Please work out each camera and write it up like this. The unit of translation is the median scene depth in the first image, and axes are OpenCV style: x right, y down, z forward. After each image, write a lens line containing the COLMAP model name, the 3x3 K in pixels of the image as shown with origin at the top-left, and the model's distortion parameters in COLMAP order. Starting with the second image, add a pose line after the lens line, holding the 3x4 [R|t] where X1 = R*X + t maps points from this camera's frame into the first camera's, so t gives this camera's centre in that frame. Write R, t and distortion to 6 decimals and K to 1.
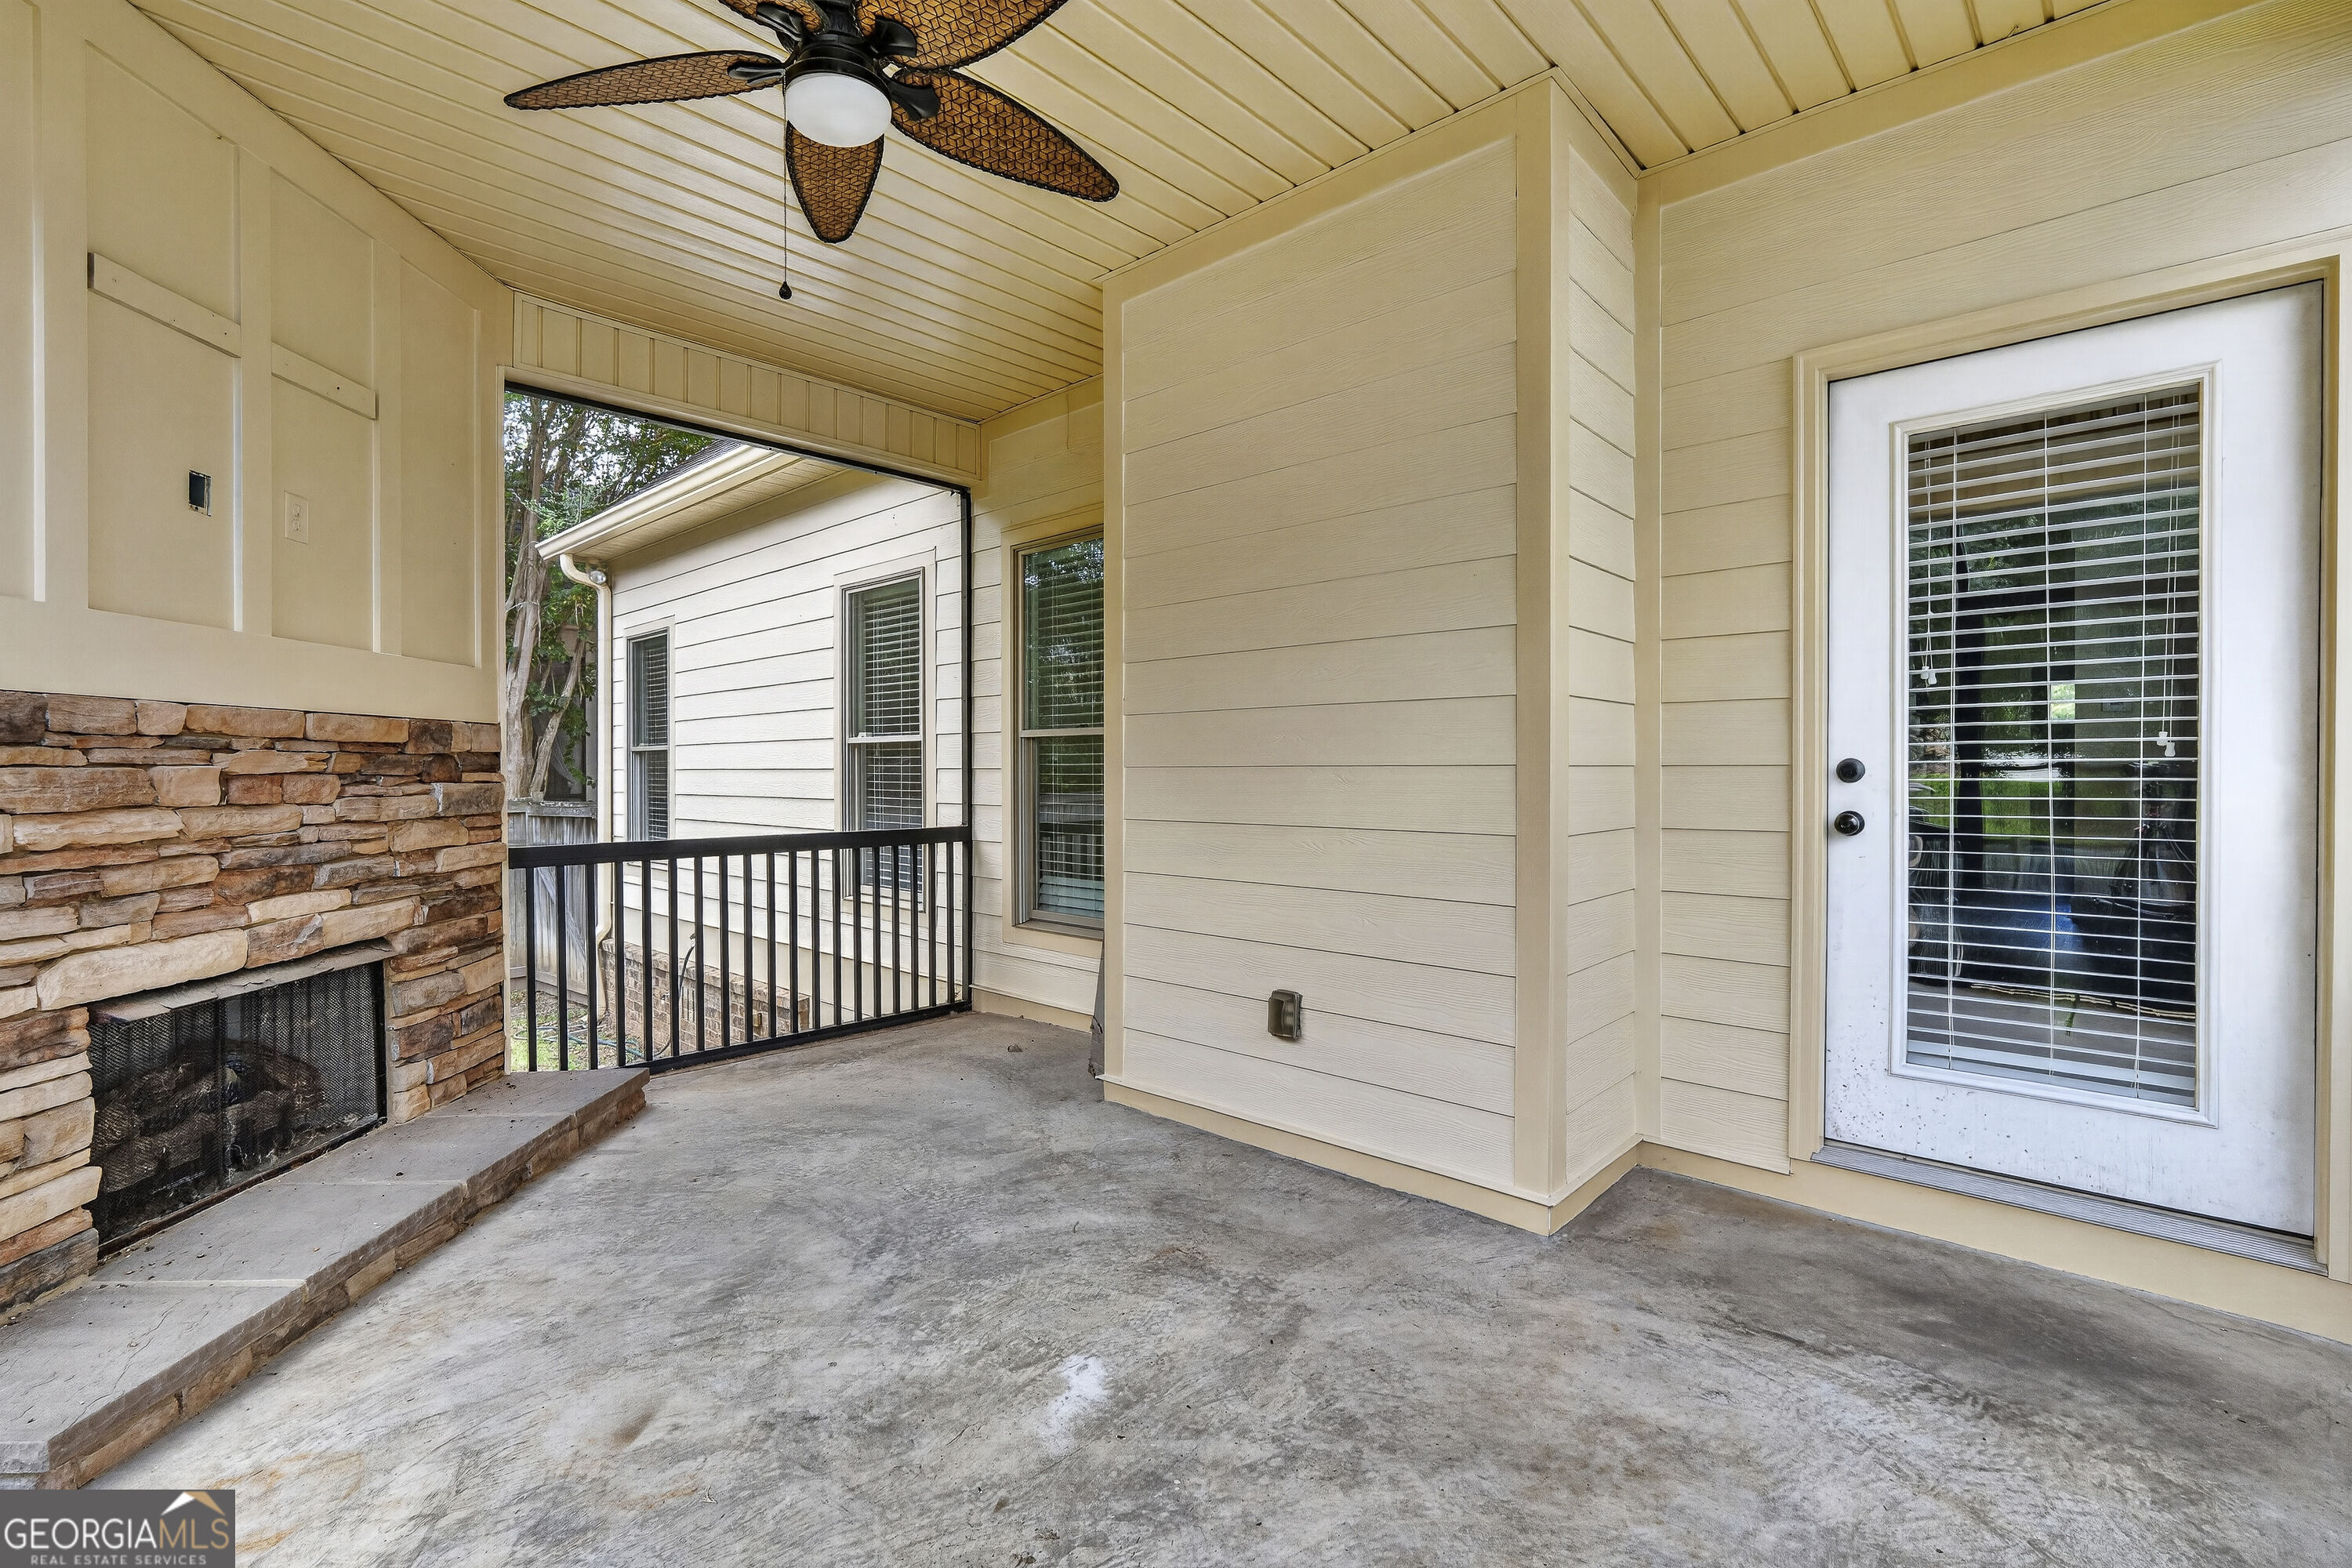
lens RADIAL K [[1058.7, 0, 1162.9], [0, 1058.7, 766.8], [0, 0, 1]] dist [-0.010072, 0.000834]
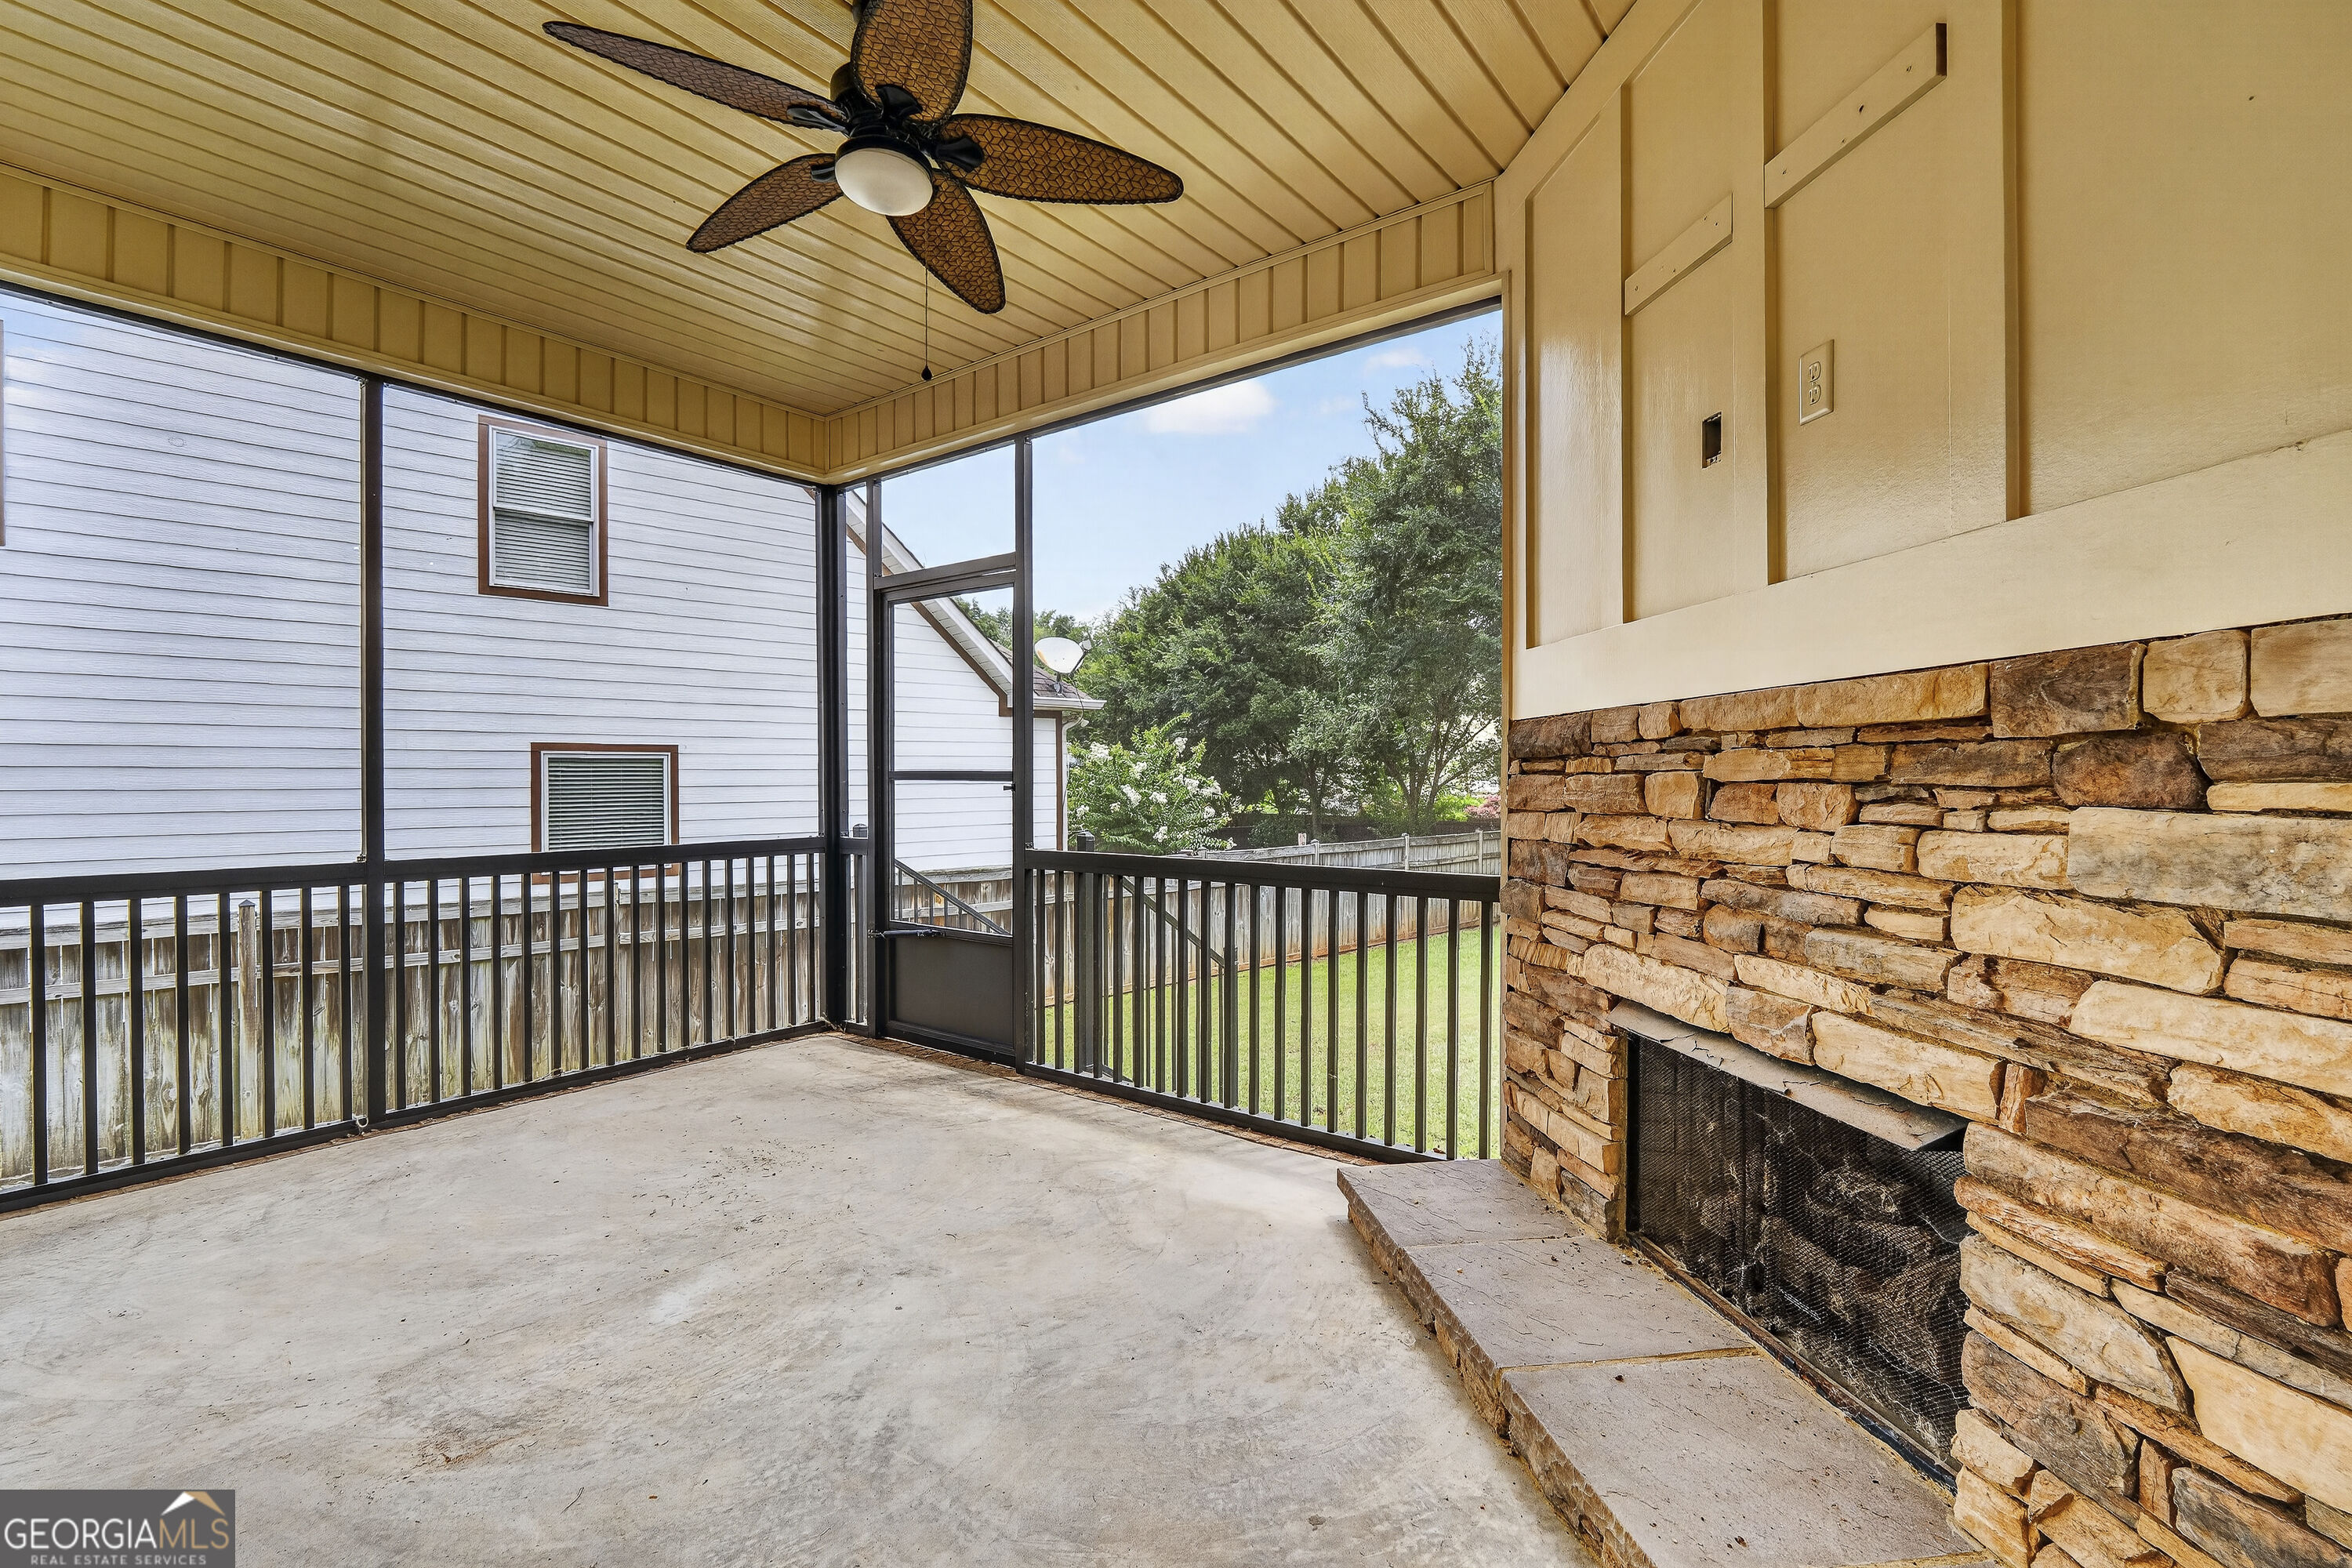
lens RADIAL K [[1067.2, 0, 1143.2], [0, 1067.2, 777.6], [0, 0, 1]] dist [-0.001469, -0.000009]
pose [[-0.996457, 0.003338, -0.084039, -0.388380], [0.003603, 0.999989, -0.003002, 0.004907], [0.084028, -0.003294, -0.996458, 1.746950]]
